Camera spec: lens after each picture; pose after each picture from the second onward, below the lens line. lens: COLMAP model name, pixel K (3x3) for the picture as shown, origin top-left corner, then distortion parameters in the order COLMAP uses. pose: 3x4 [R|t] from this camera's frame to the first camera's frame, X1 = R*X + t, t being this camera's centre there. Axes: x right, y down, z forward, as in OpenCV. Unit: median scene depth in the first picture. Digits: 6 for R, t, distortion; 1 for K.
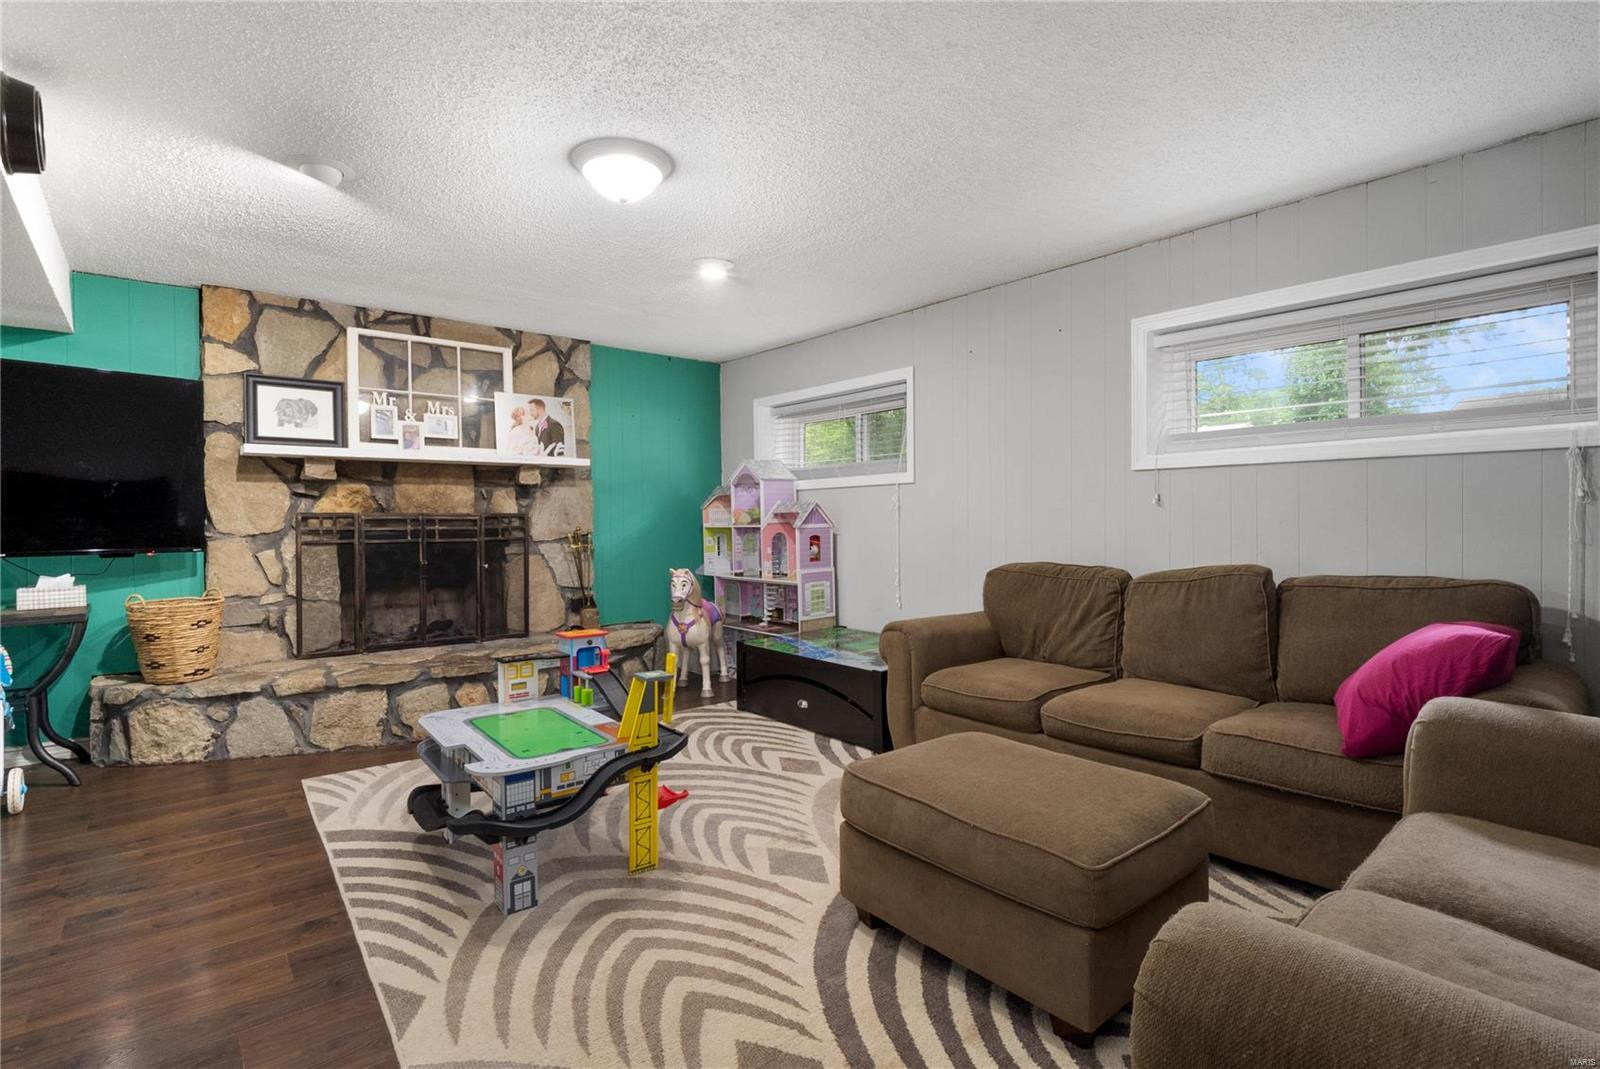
lens RADIAL K [[764.1, 0, 793.6], [0, 764.1, 537.4], [0, 0, 1]] dist [-0.010819, 0.000548]
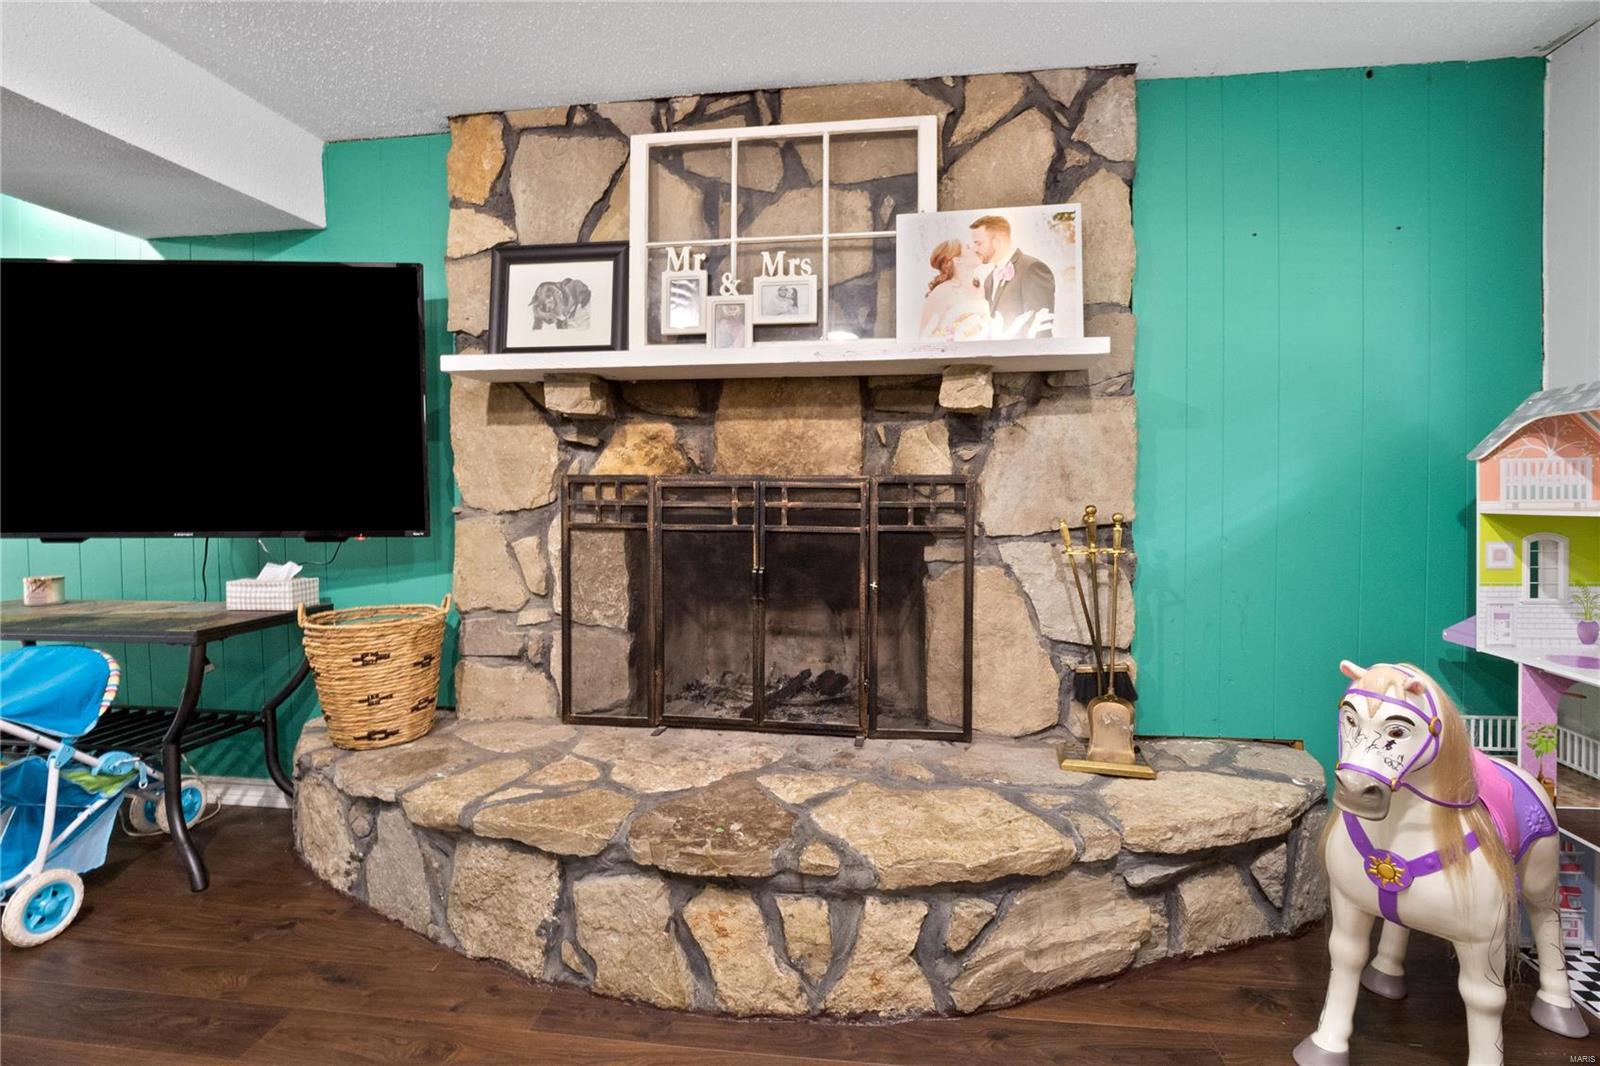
lens RADIAL K [[764.1, 0, 779.6], [0, 764.1, 507.0], [0, 0, 1]] dist [-0.010819, 0.000548]
pose [[0.668474, 0.023827, -0.743353, -0.091800], [-0.021486, 0.999688, 0.012721, -0.016948], [0.743425, 0.007468, 0.668778, 0.657839]]
